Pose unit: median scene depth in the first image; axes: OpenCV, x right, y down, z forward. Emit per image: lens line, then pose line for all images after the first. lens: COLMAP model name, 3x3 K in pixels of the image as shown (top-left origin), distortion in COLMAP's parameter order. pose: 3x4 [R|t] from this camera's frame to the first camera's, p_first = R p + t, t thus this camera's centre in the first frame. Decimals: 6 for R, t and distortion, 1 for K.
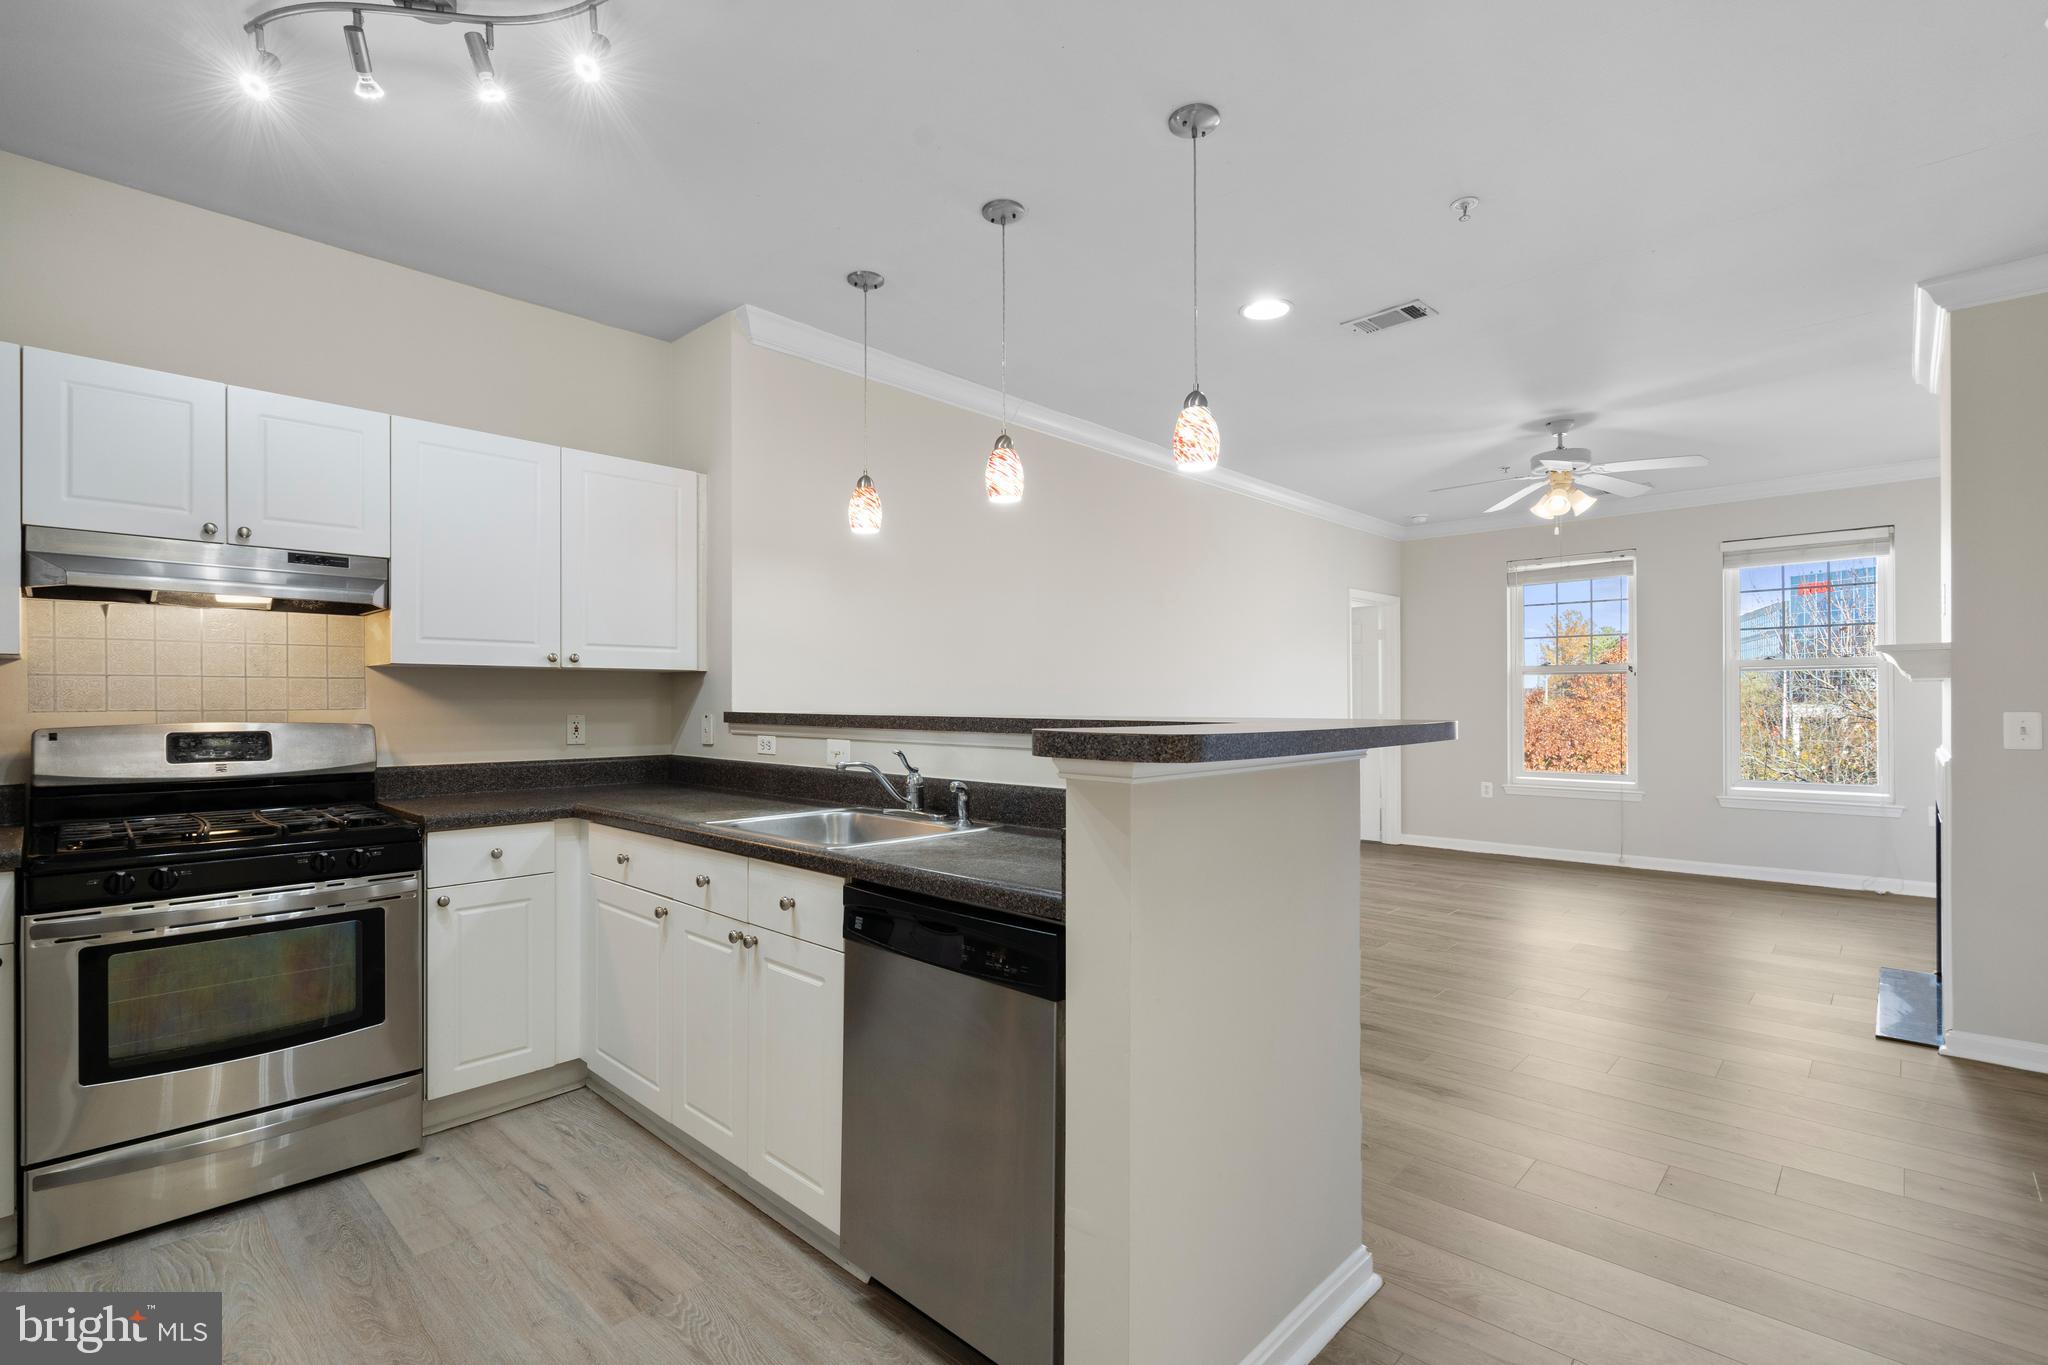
lens RADIAL K [[937.3, 0, 1022.0], [0, 937.3, 704.1], [0, 0, 1]] dist [-0.005342, 0.003566]
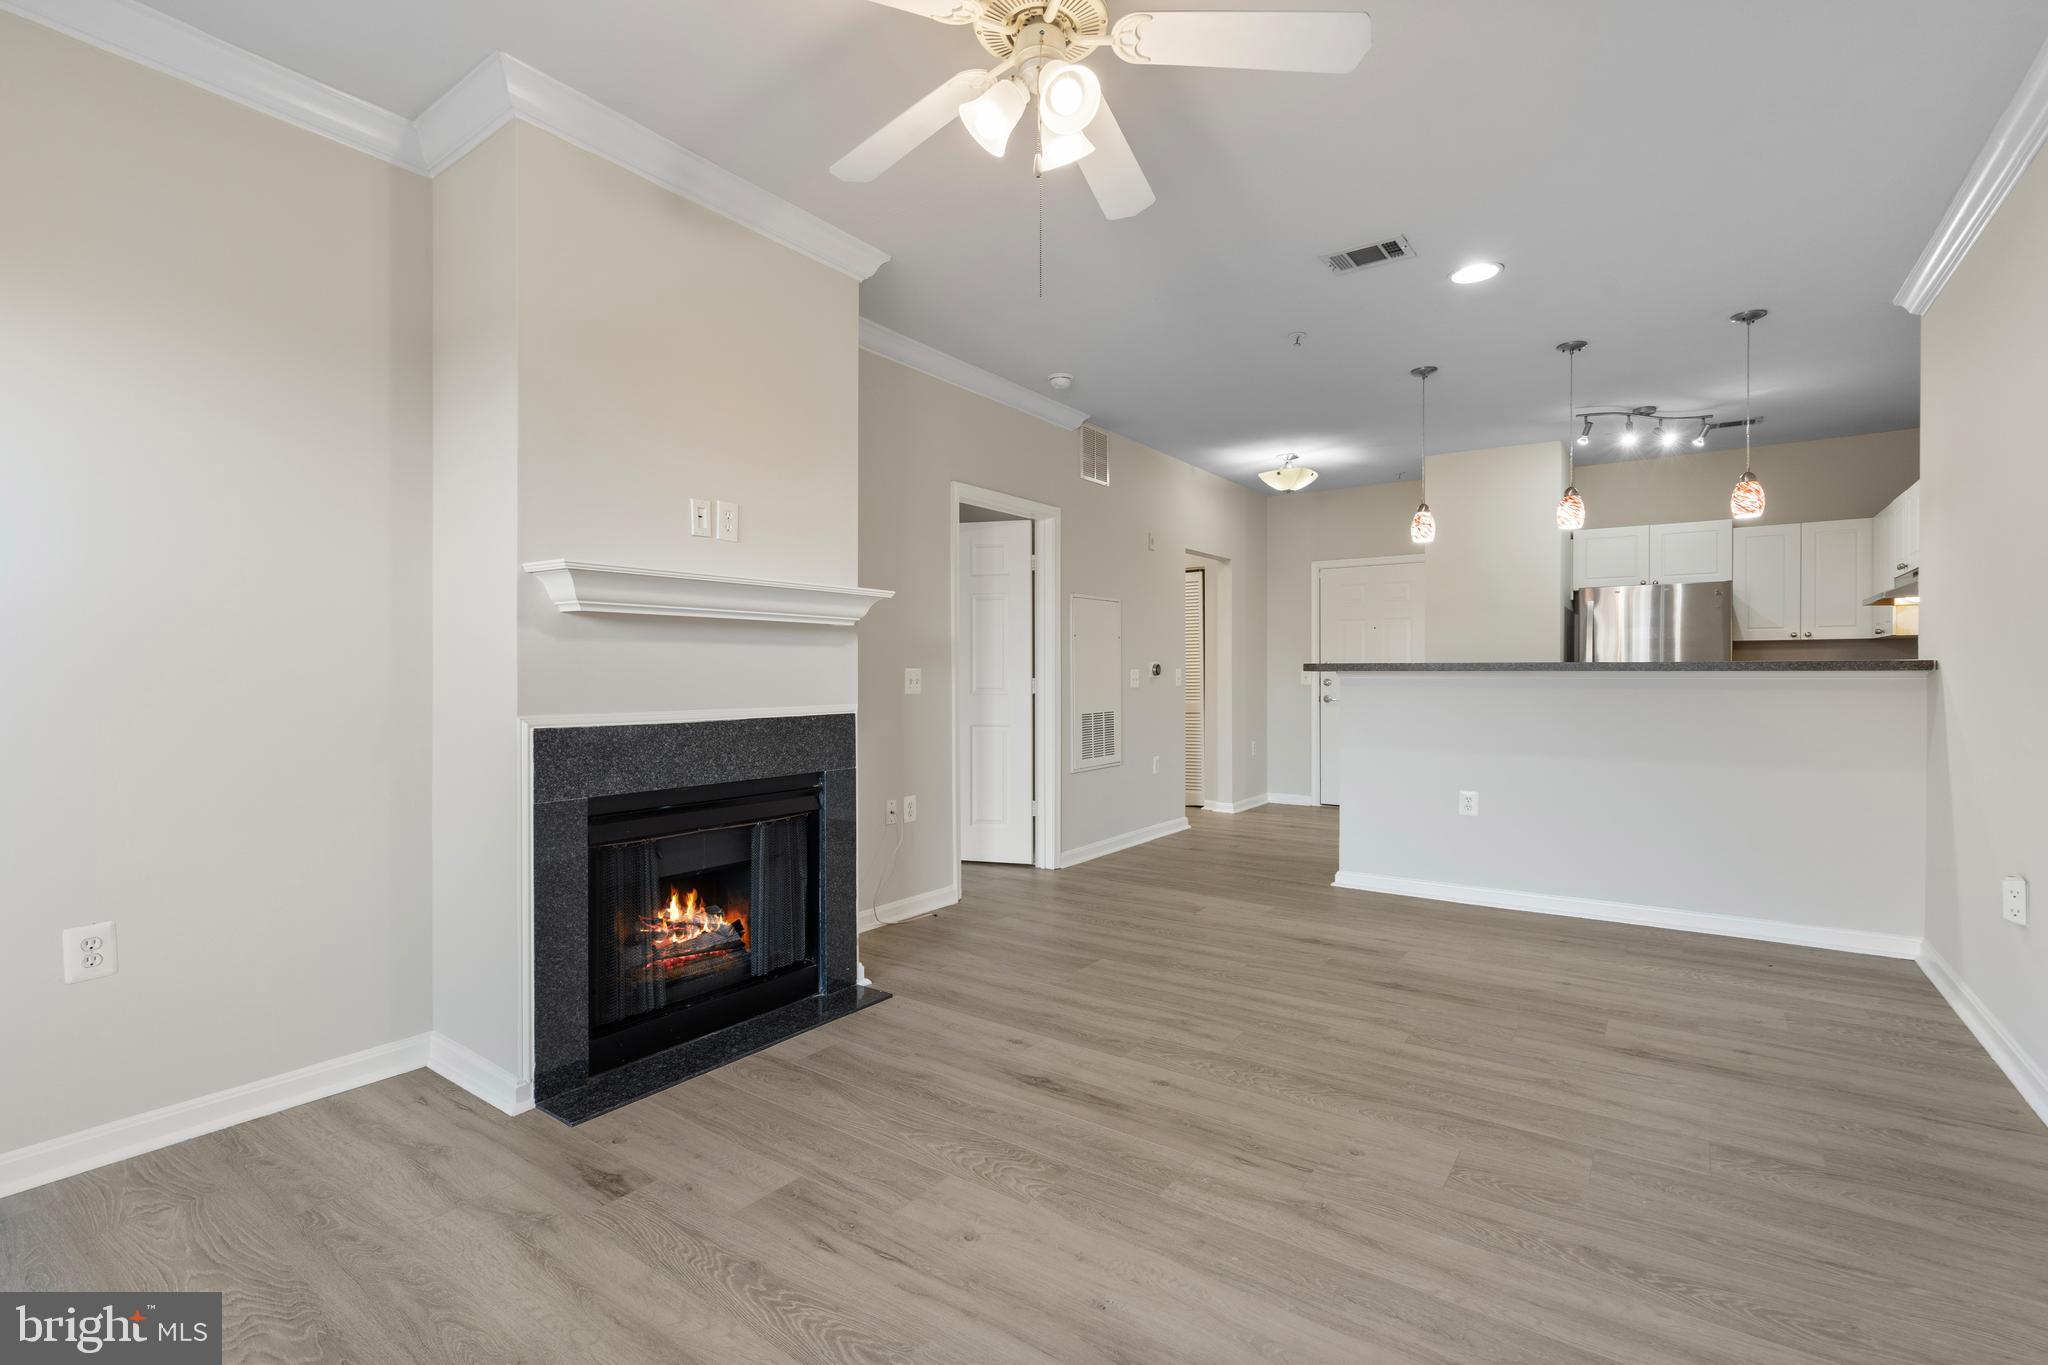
lens RADIAL K [[937.3, 0, 1010.9], [0, 937.3, 675.6], [0, 0, 1]] dist [-0.005342, 0.003566]
pose [[-0.991616, 0.001869, -0.129205, 0.604825], [0.001036, 0.999978, 0.006518, 0.011770], [0.129214, 0.006330, -0.991596, 1.307640]]
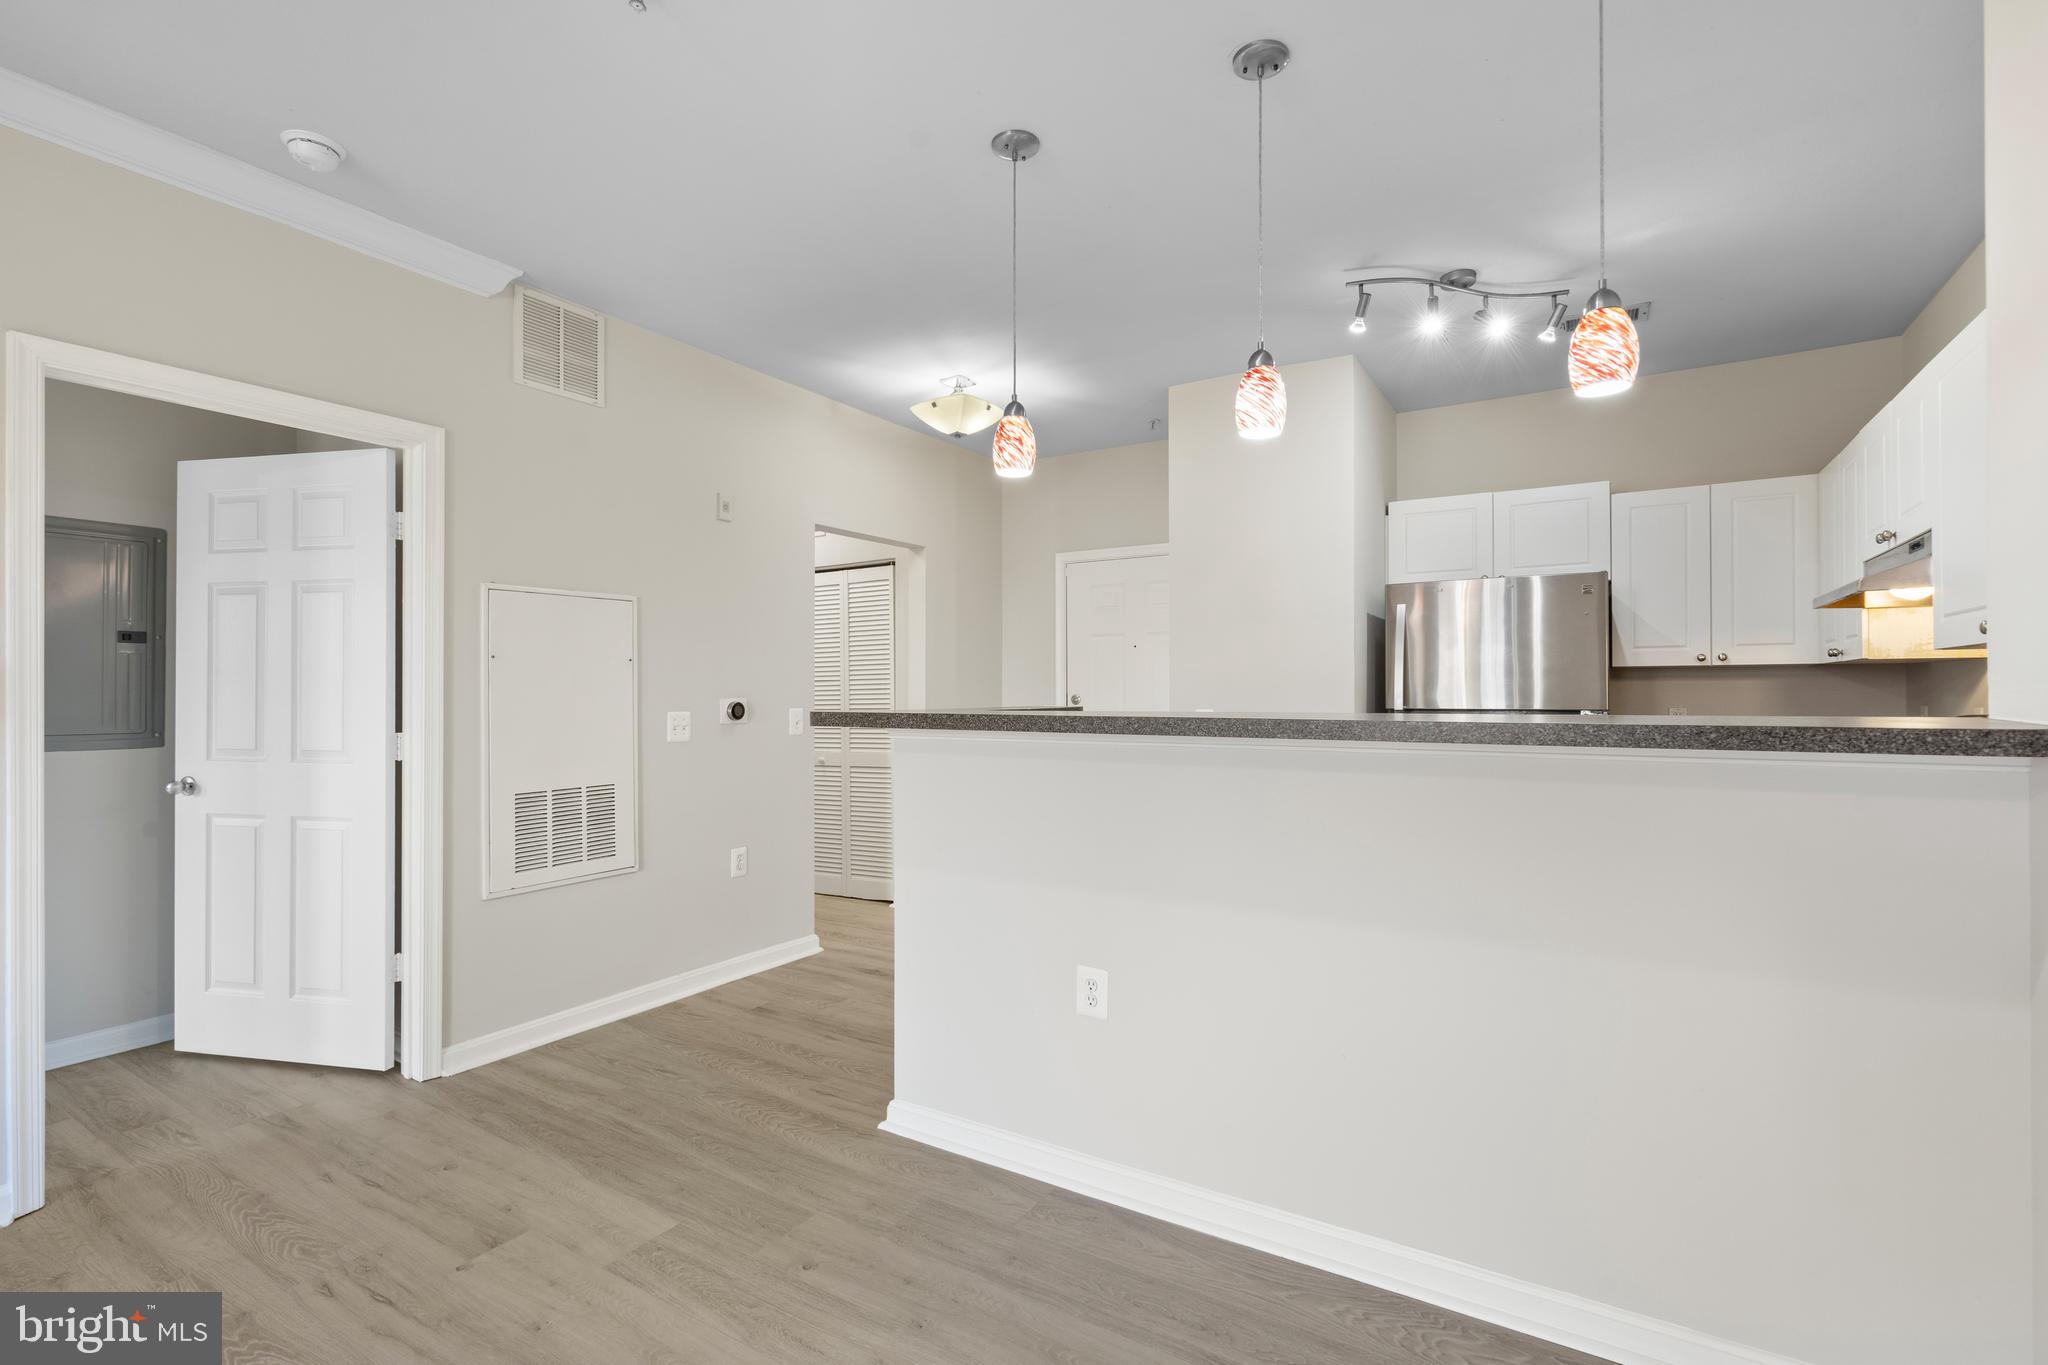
lens RADIAL K [[937.3, 0, 1010.5], [0, 937.3, 682.7], [0, 0, 1]] dist [-0.005342, 0.003566]
pose [[-0.981506, -0.000138, -0.191431, 0.178484], [0.001413, 0.999967, -0.007967, -0.004909], [0.191426, -0.008090, -0.981474, 0.911393]]
